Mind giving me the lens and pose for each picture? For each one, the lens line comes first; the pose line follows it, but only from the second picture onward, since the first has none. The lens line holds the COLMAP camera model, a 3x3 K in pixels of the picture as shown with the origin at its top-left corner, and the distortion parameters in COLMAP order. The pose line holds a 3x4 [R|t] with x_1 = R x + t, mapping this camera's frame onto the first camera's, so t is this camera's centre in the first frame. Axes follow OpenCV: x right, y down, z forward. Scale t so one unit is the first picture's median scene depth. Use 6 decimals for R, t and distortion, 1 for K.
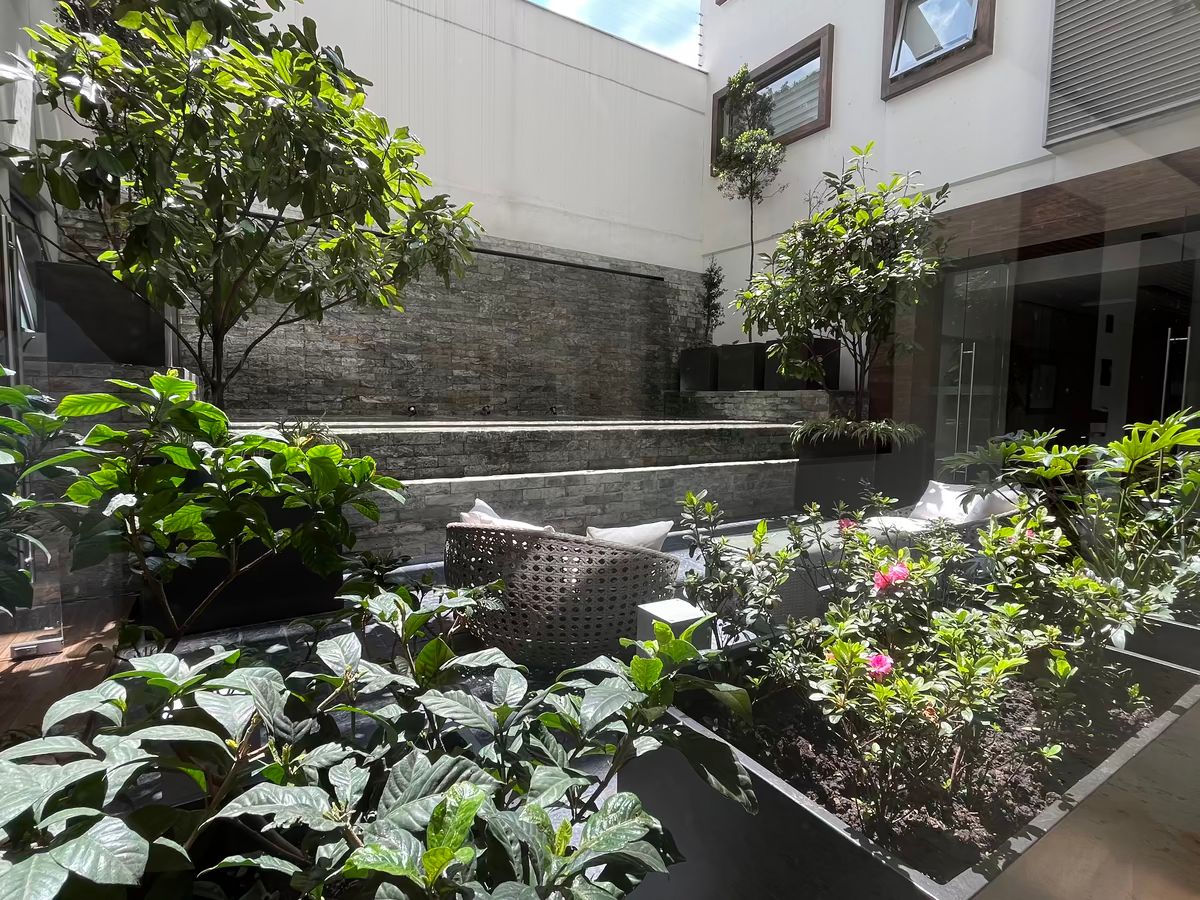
lens RADIAL K [[591.1, 0, 573.3], [0, 591.1, 444.0], [0, 0, 1]] dist [0.001346, -0.000760]
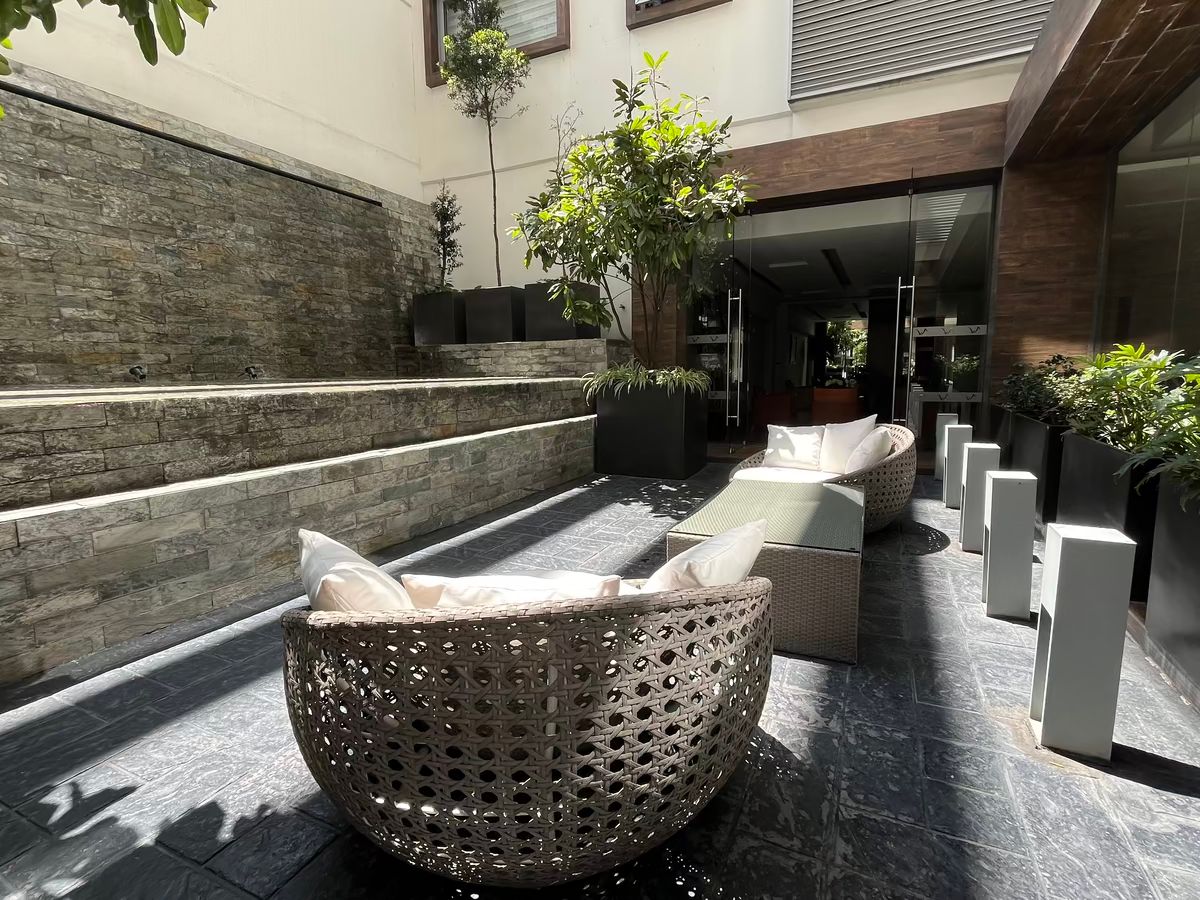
lens RADIAL K [[591.1, 0, 572.9], [0, 591.1, 443.1], [0, 0, 1]] dist [0.001346, -0.000760]
pose [[0.844526, -0.090194, 0.527864, -0.092945], [0.062543, 0.995581, 0.070049, 0.002486], [-0.531849, -0.026144, 0.846435, 0.208027]]
